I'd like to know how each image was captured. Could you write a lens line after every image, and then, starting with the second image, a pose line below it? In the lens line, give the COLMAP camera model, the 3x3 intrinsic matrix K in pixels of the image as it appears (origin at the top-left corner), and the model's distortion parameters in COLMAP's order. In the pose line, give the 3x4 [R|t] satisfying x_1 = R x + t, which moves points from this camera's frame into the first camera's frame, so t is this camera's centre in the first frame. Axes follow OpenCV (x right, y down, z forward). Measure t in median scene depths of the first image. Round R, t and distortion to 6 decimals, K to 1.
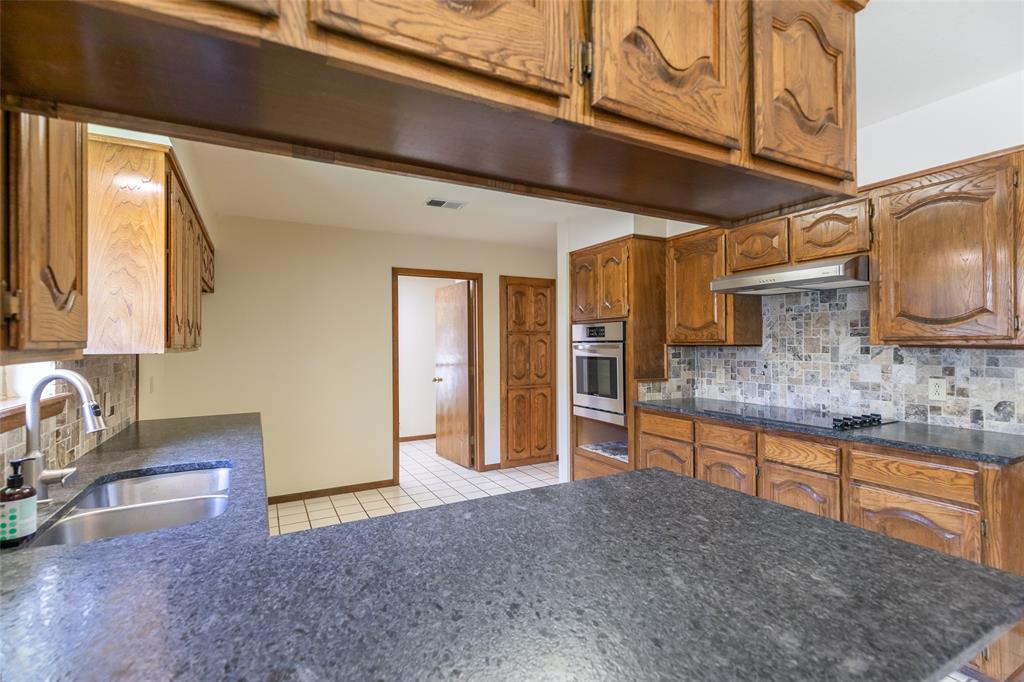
lens RADIAL K [[471.7, 0, 513.5], [0, 471.7, 342.0], [0, 0, 1]] dist [0.004314, -0.001345]
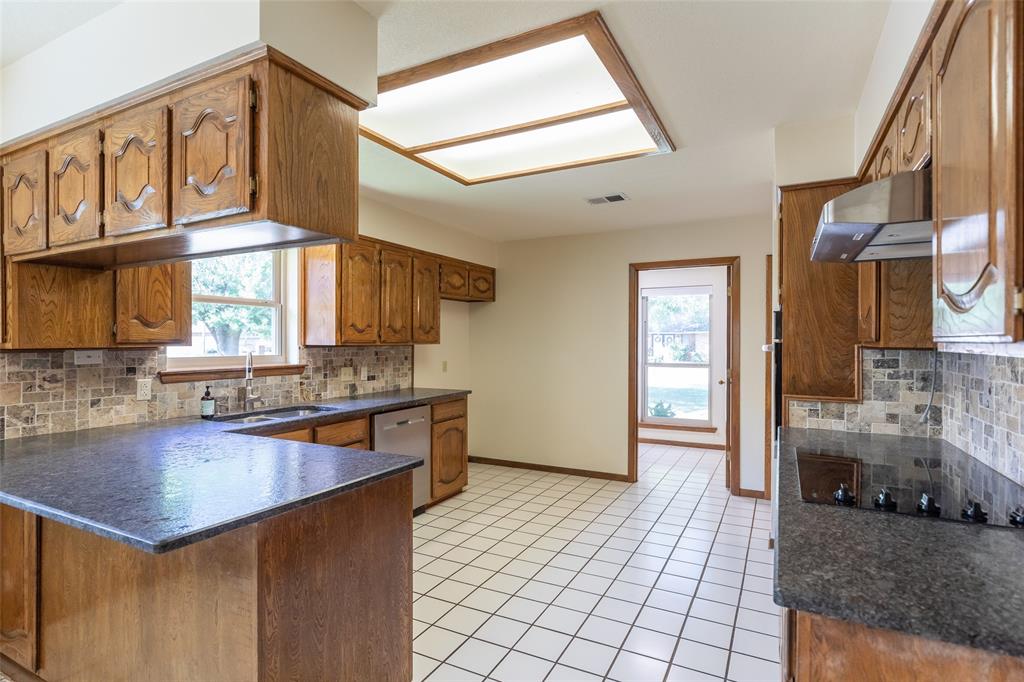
lens RADIAL K [[508.1, 0, 517.1], [0, 508.1, 340.6], [0, 0, 1]] dist [-0.001719, -0.000187]
pose [[0.575357, 0.009767, -0.817844, 0.665169], [-0.003279, 0.999948, 0.009636, -0.006877], [0.817896, -0.002862, 0.575359, 0.253664]]
